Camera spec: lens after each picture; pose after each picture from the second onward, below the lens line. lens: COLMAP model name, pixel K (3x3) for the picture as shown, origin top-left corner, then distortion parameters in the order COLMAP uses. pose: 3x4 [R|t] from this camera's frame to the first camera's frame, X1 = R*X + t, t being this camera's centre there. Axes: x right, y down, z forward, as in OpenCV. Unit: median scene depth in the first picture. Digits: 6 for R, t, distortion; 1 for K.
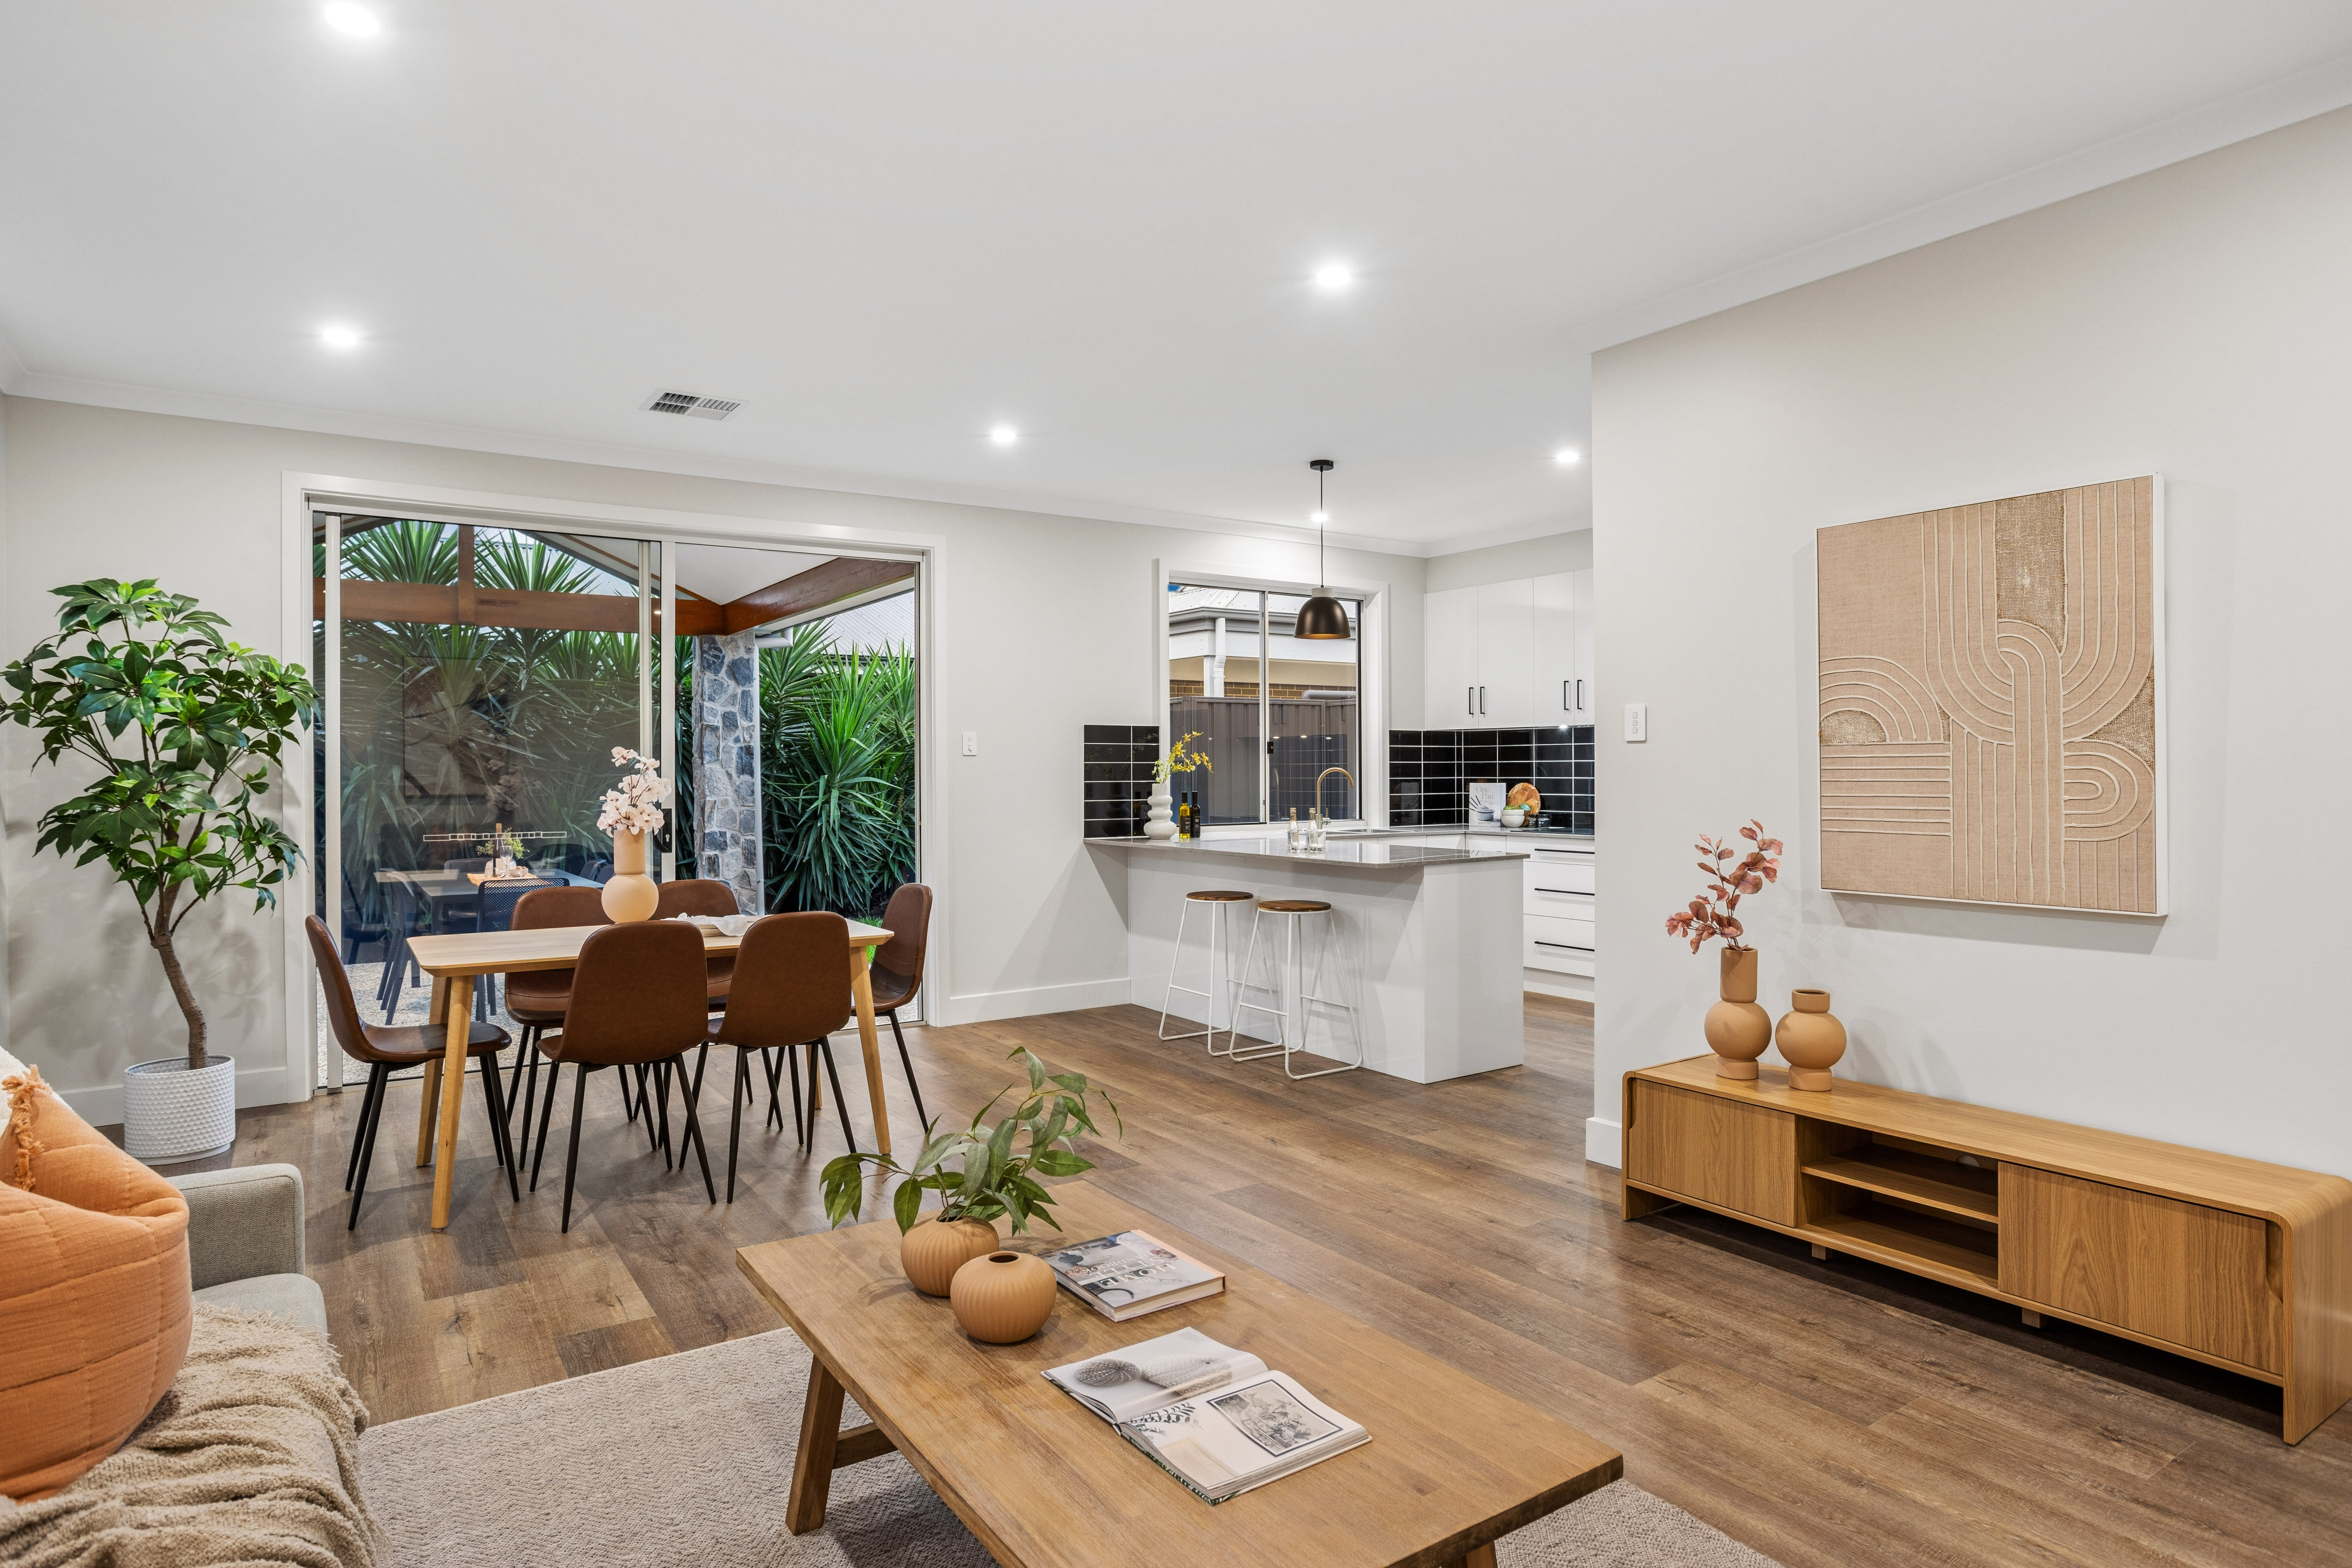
lens RADIAL K [[1312.0, 0, 1178.3], [0, 1312.0, 771.1], [0, 0, 1]] dist [-0.034613, 0.007121]
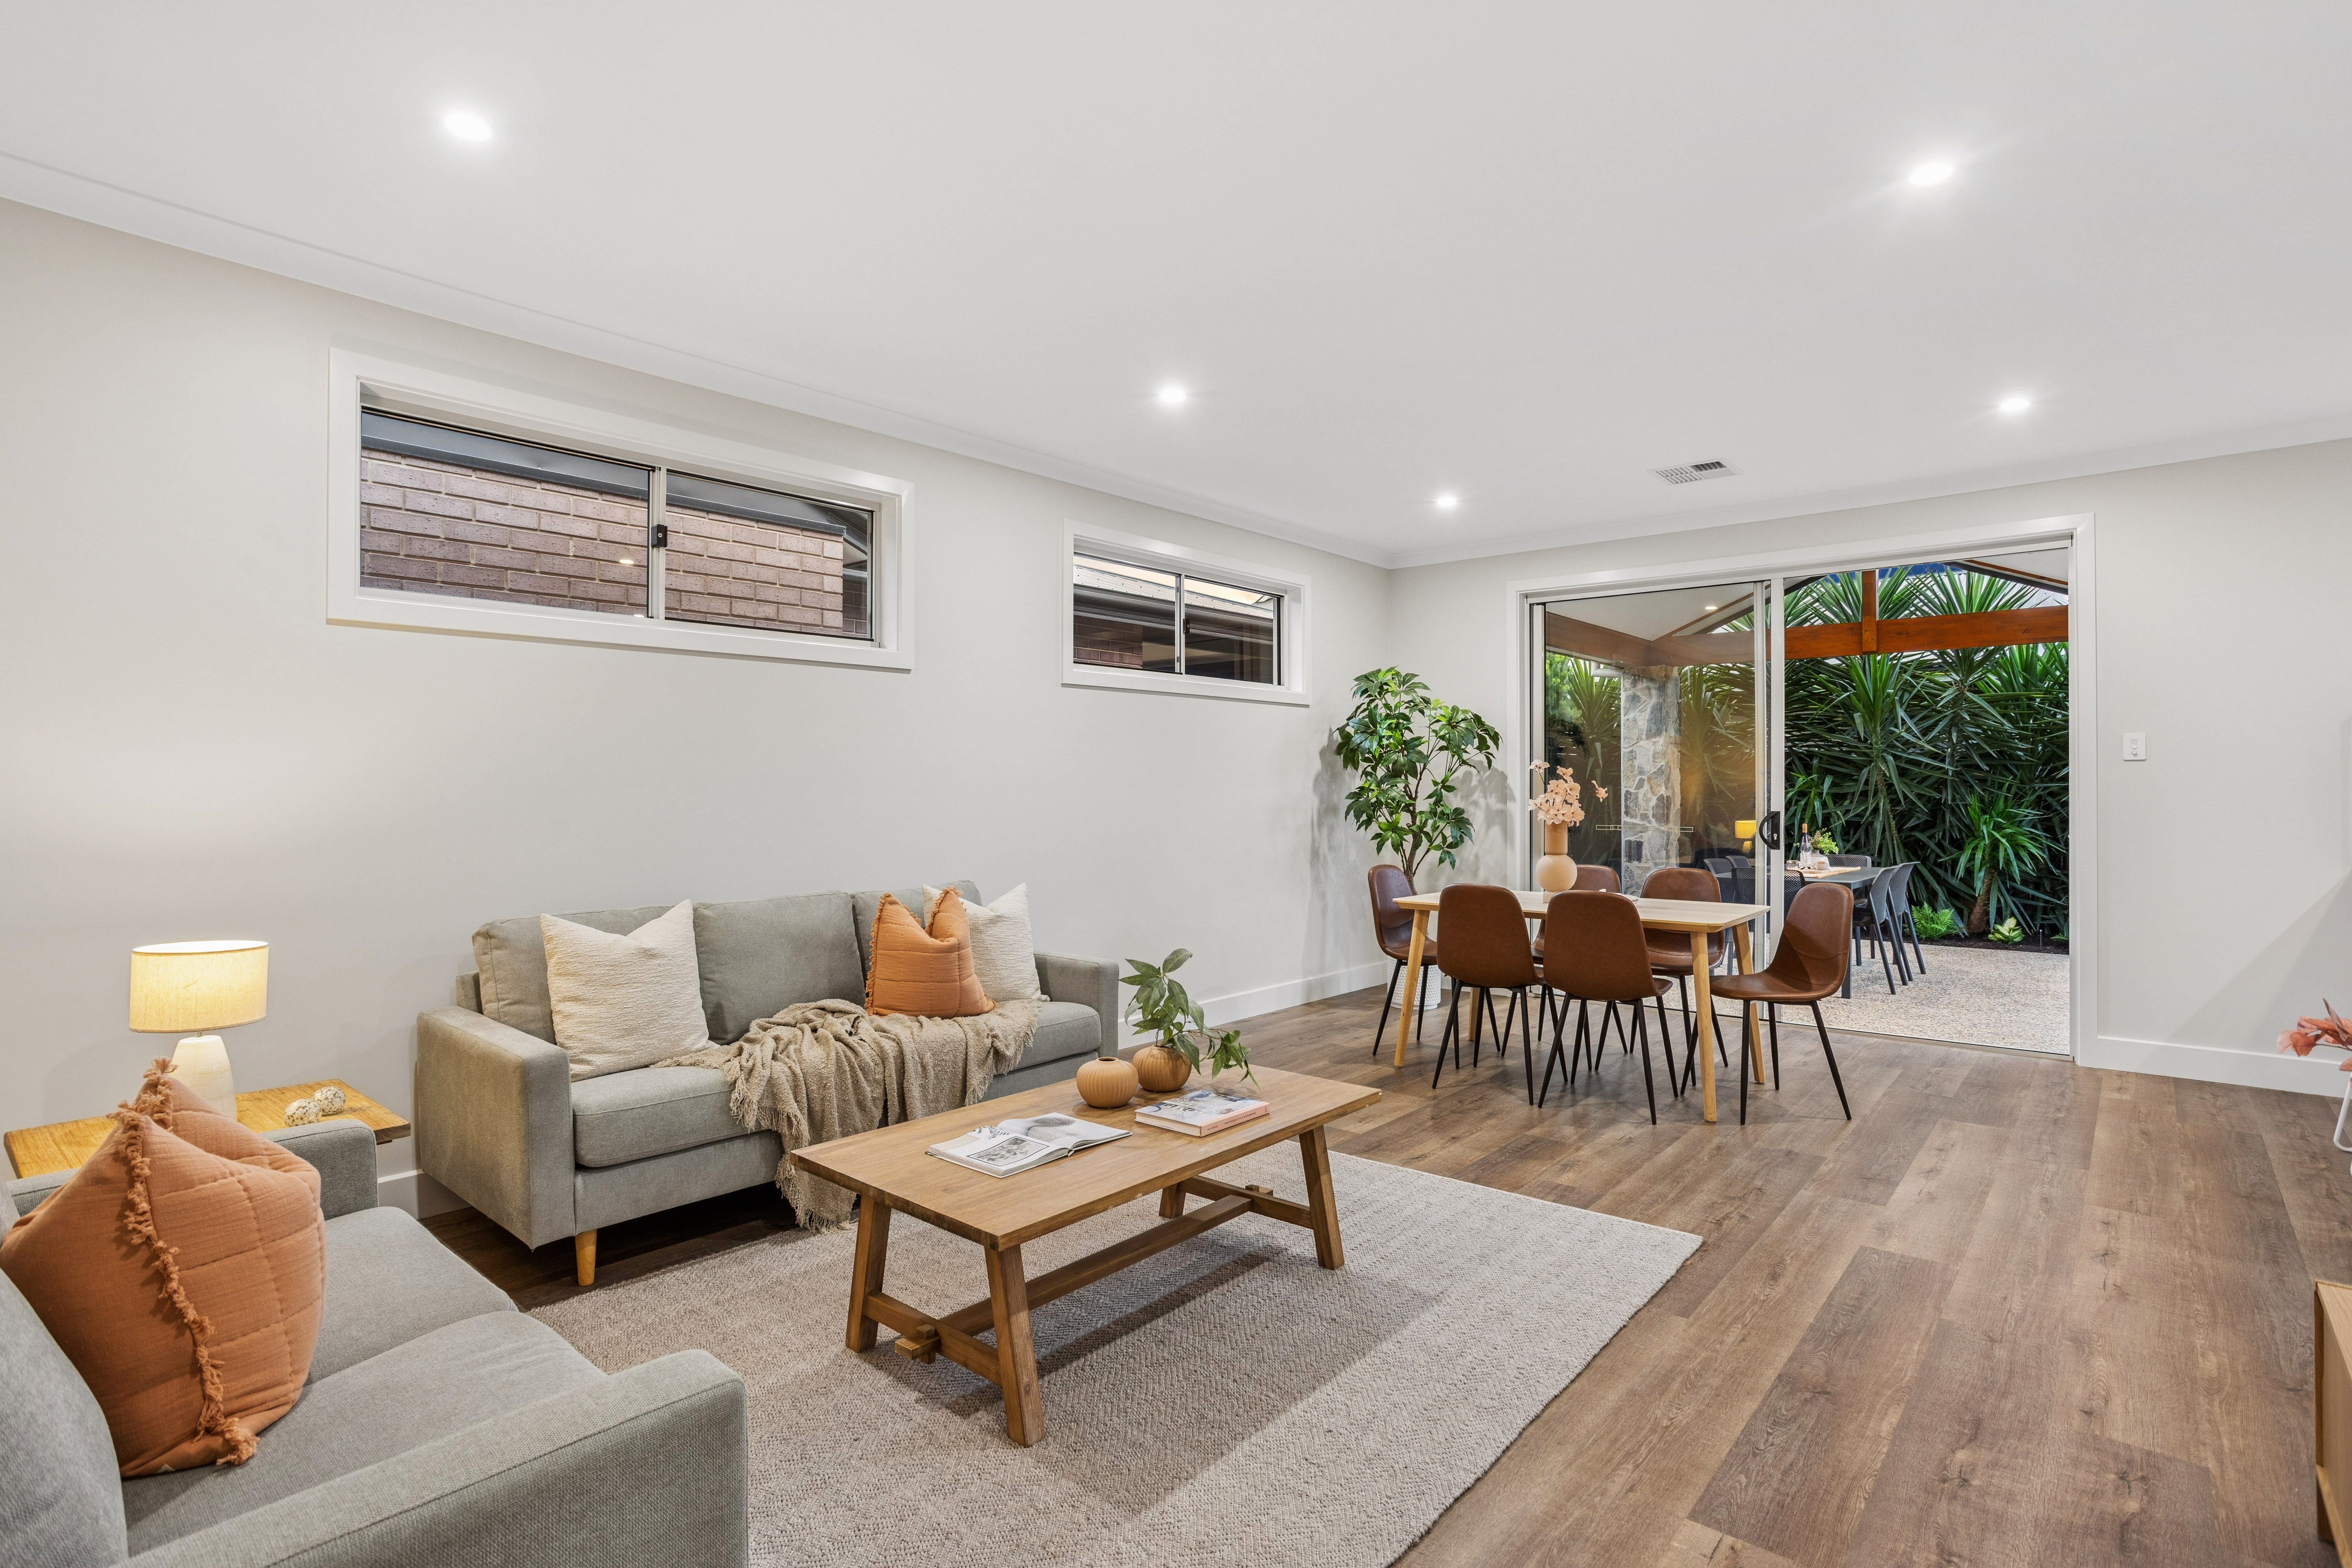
lens RADIAL K [[1142.4, 0, 1172.8], [0, 1142.4, 781.0], [0, 0, 1]] dist [-0.040873, 0.016035]
pose [[0.262156, 0.000295, -0.965026, 0.362996], [-0.001806, 0.999998, -0.000185, 0.002791], [0.965024, 0.001791, 0.262156, 0.190772]]
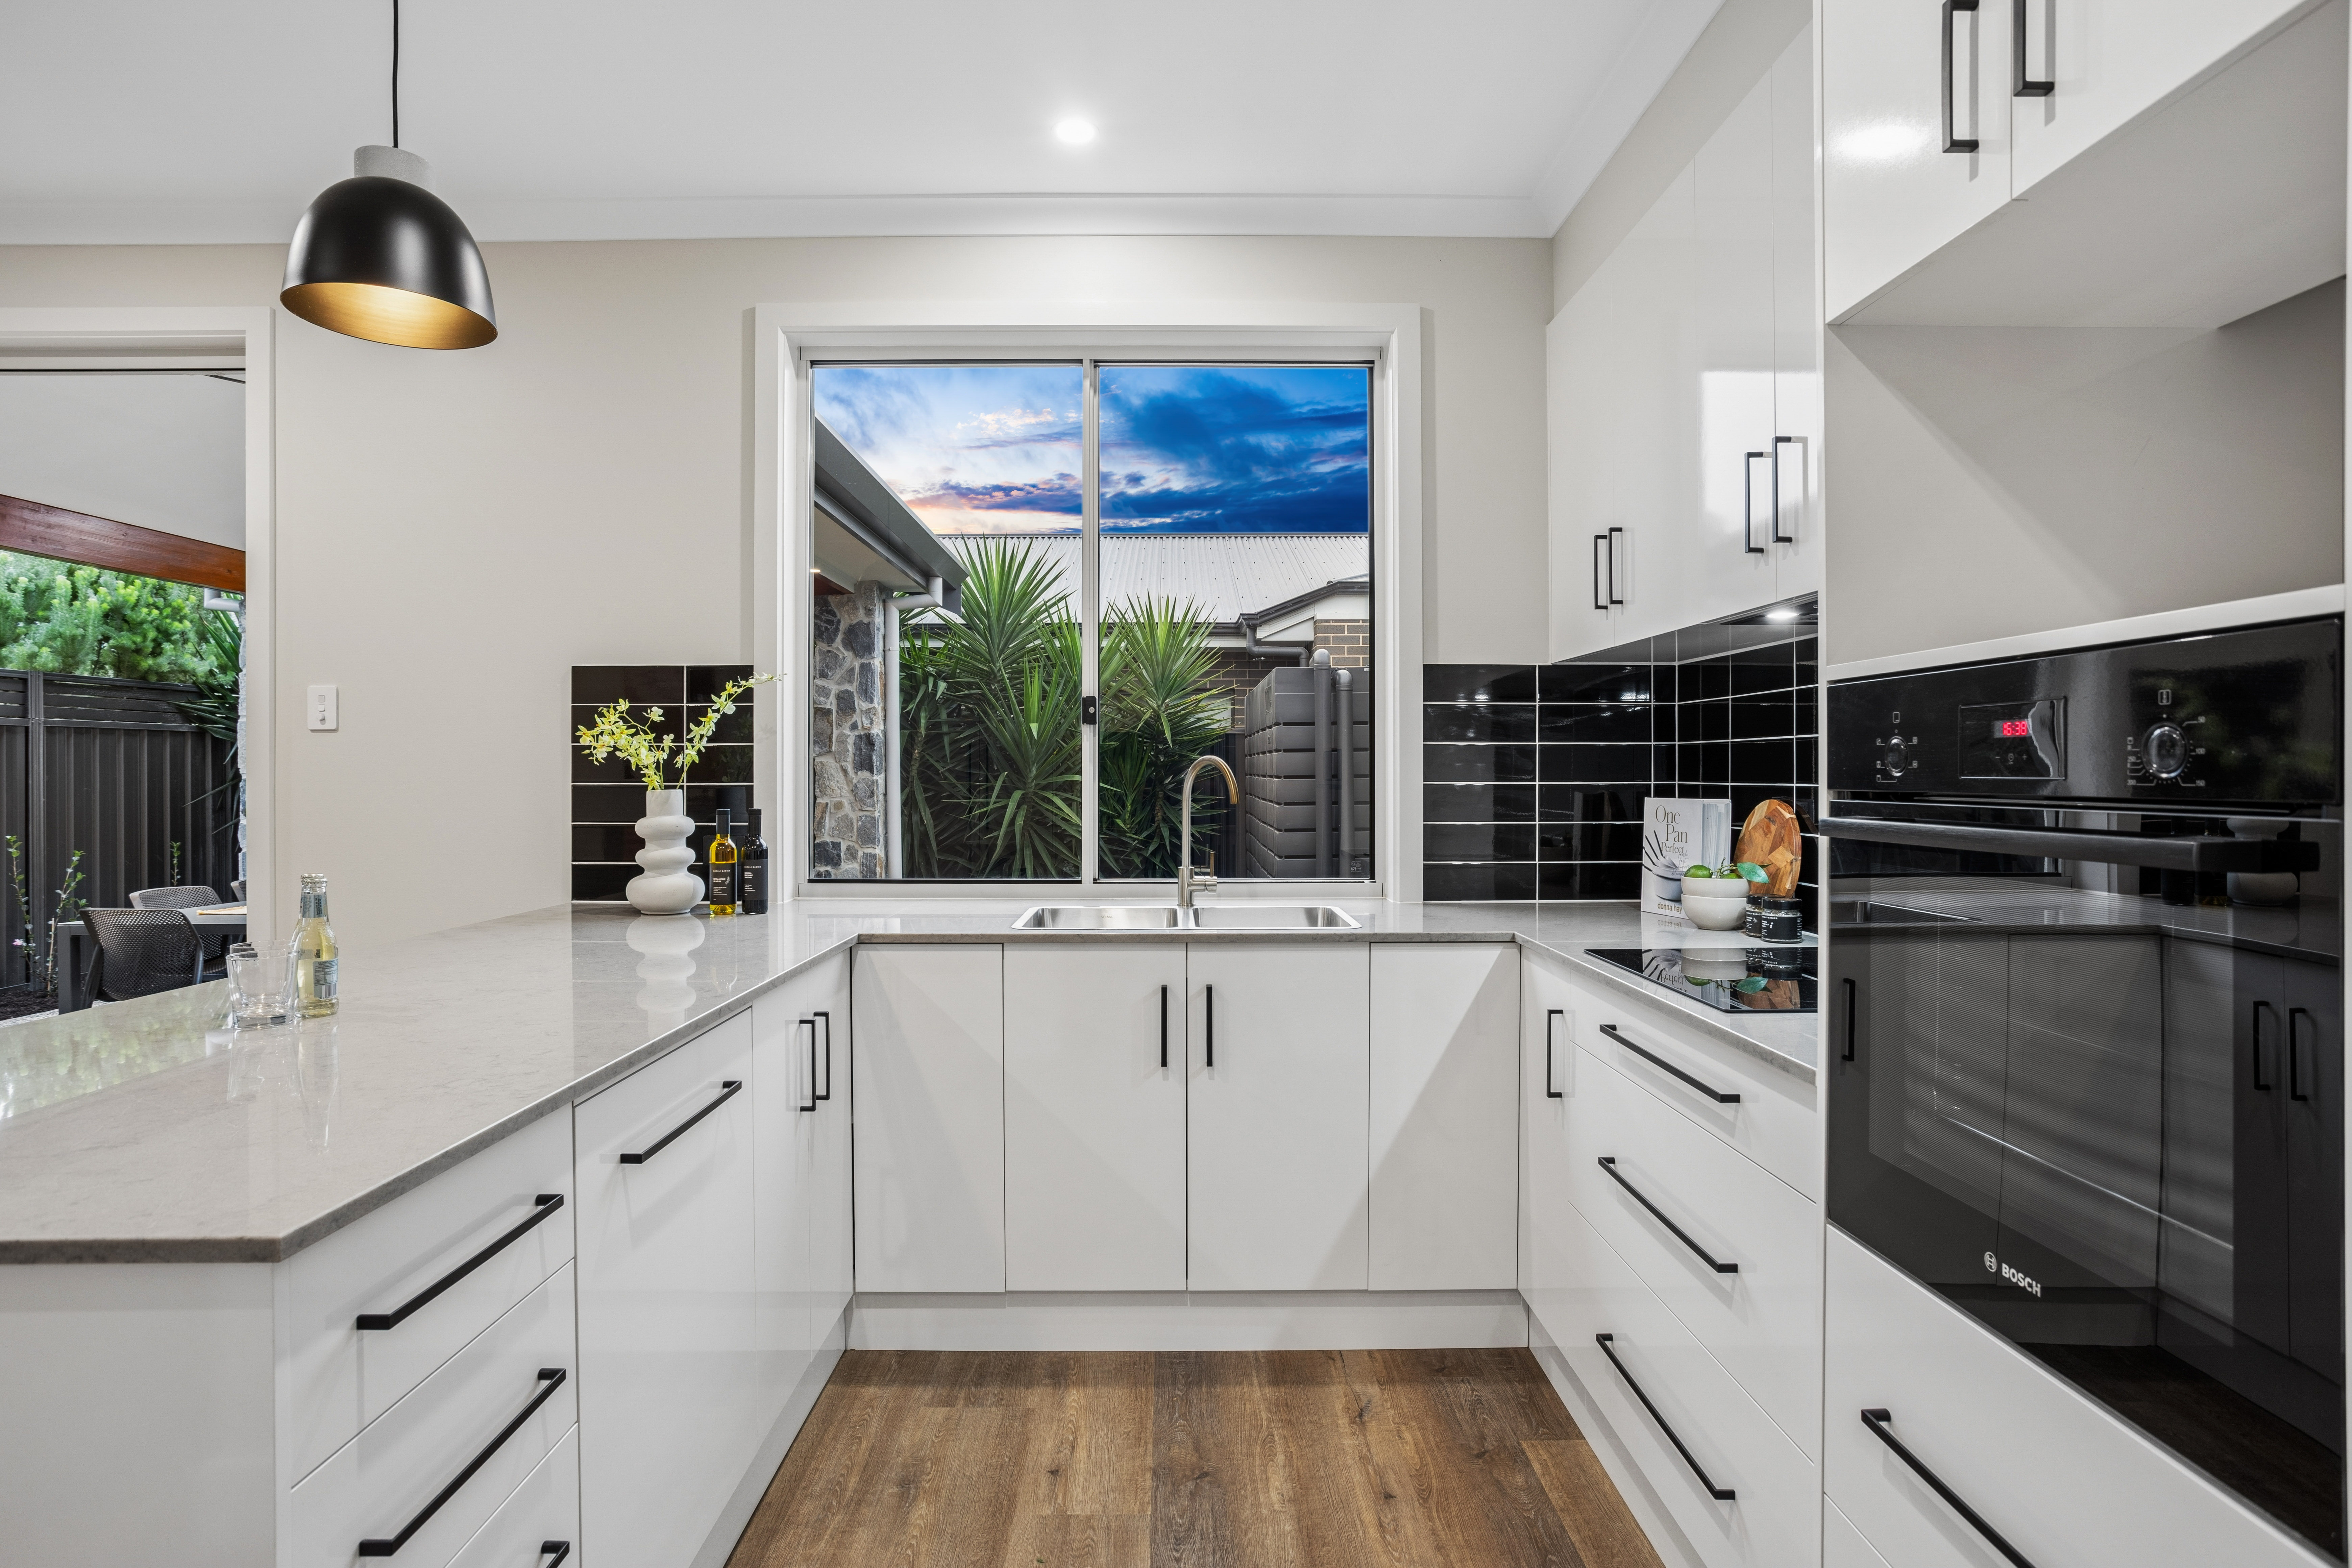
lens RADIAL K [[1241.9, 0, 1171.7], [0, 1241.9, 767.9], [0, 0, 1]] dist [-0.006994, 0.000102]
pose [[0.833952, 0.002599, -0.551831, 0.363607], [-0.003468, 0.999994, -0.000531, 0.001570], [0.551826, 0.002356, 0.833956, 0.740895]]
